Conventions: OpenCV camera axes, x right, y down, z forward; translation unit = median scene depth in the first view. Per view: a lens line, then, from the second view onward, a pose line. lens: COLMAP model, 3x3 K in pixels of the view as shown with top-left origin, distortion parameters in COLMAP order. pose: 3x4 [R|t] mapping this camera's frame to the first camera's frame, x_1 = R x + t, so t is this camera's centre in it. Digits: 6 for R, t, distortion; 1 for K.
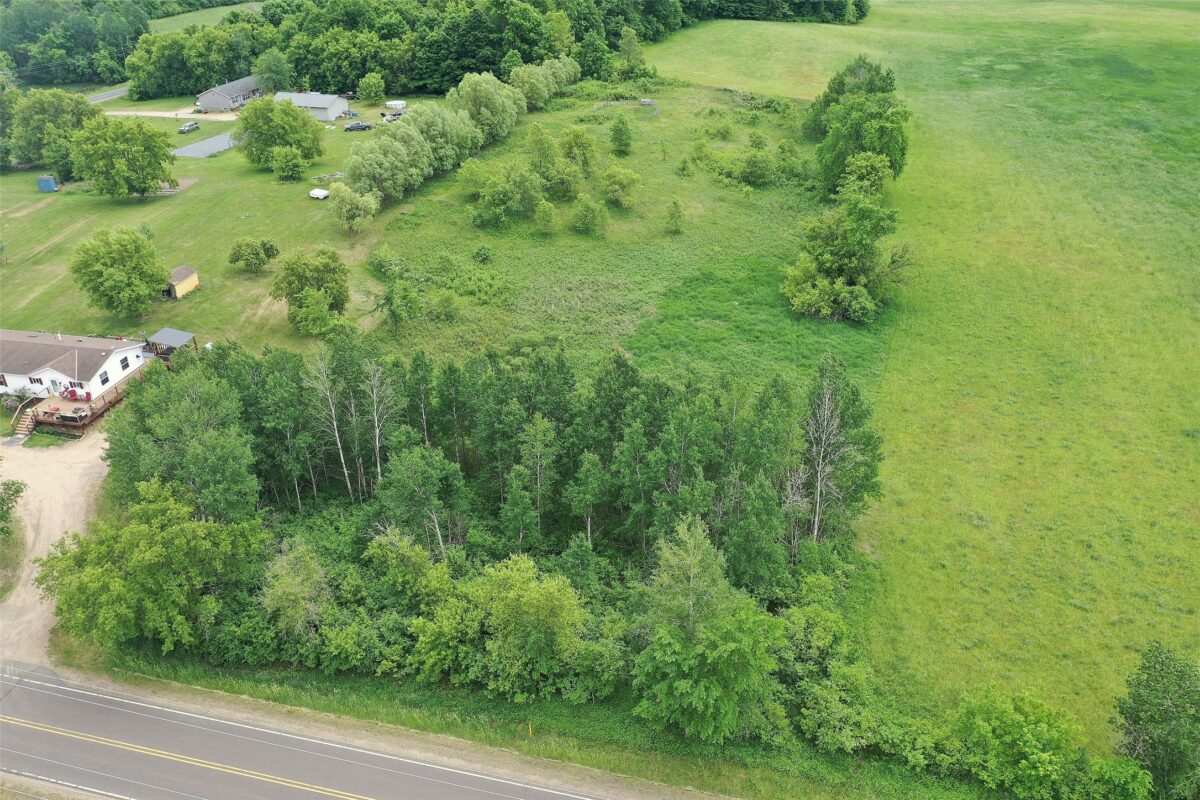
lens RADIAL K [[956.2, 0, 600.0], [0, 956.2, 400.0], [0, 0, 1]] dist [0.005101, 0.000289]
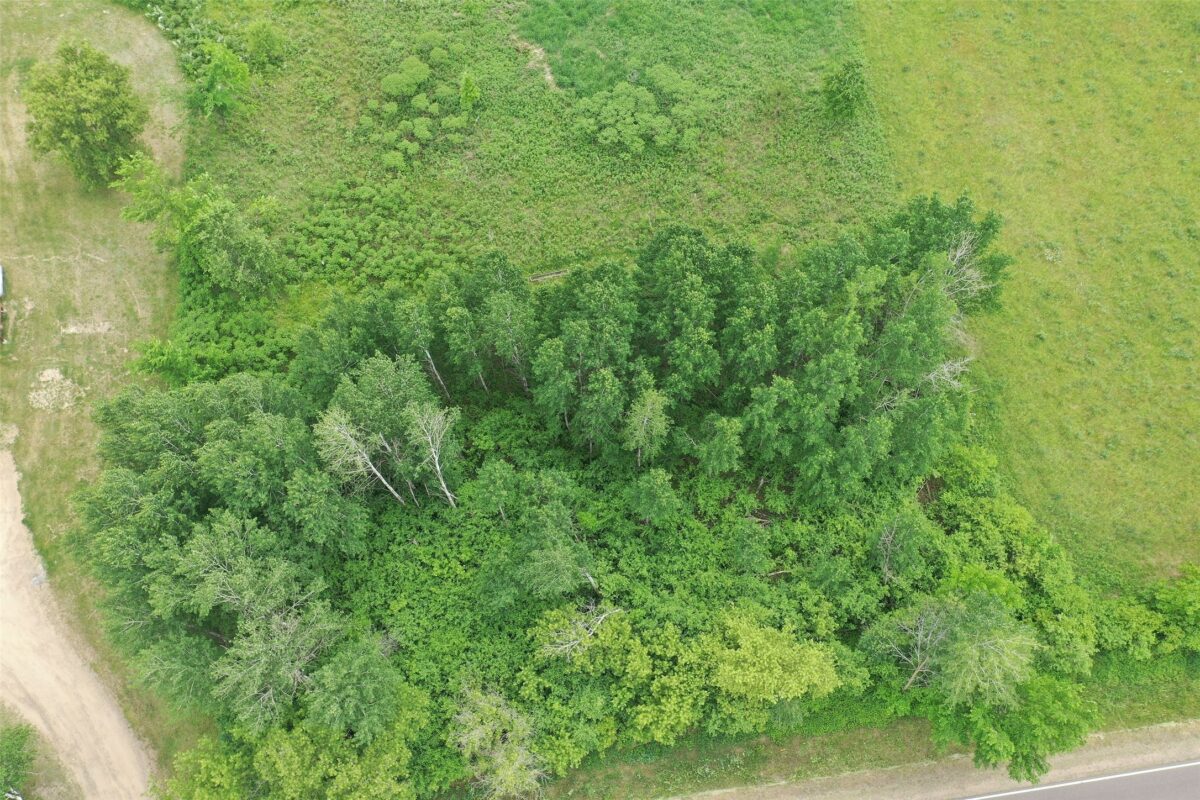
lens RADIAL K [[956.2, 0, 600.0], [0, 956.2, 400.0], [0, 0, 1]] dist [0.005101, 0.000289]
pose [[0.921133, -0.349576, 0.171202, -0.113322], [0.175034, 0.764844, 0.619981, -0.223176], [-0.347673, -0.541119, 0.765711, 0.201781]]
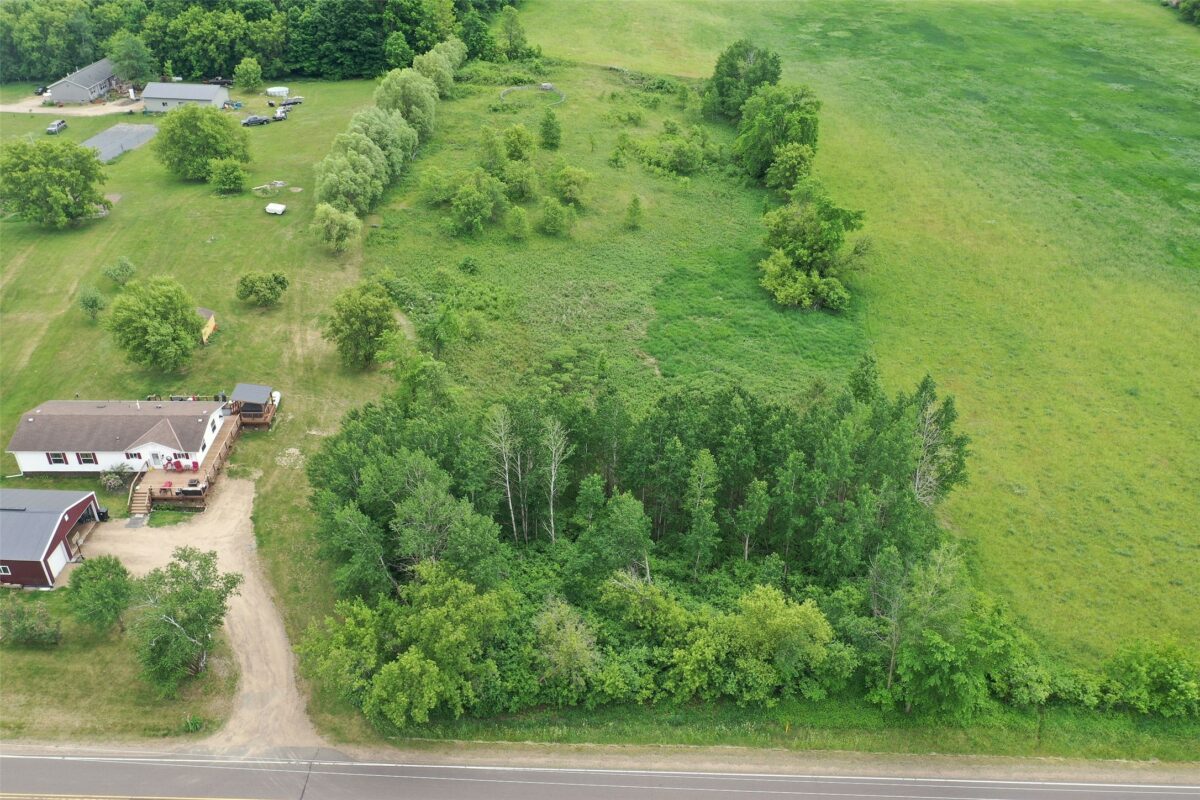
lens RADIAL K [[956.2, 0, 600.0], [0, 956.2, 400.0], [0, 0, 1]] dist [0.005101, 0.000289]
pose [[0.970575, -0.098761, 0.219612, -0.205044], [0.084314, 0.993670, 0.074235, -0.066332], [-0.225554, -0.053534, 0.972759, -0.031708]]
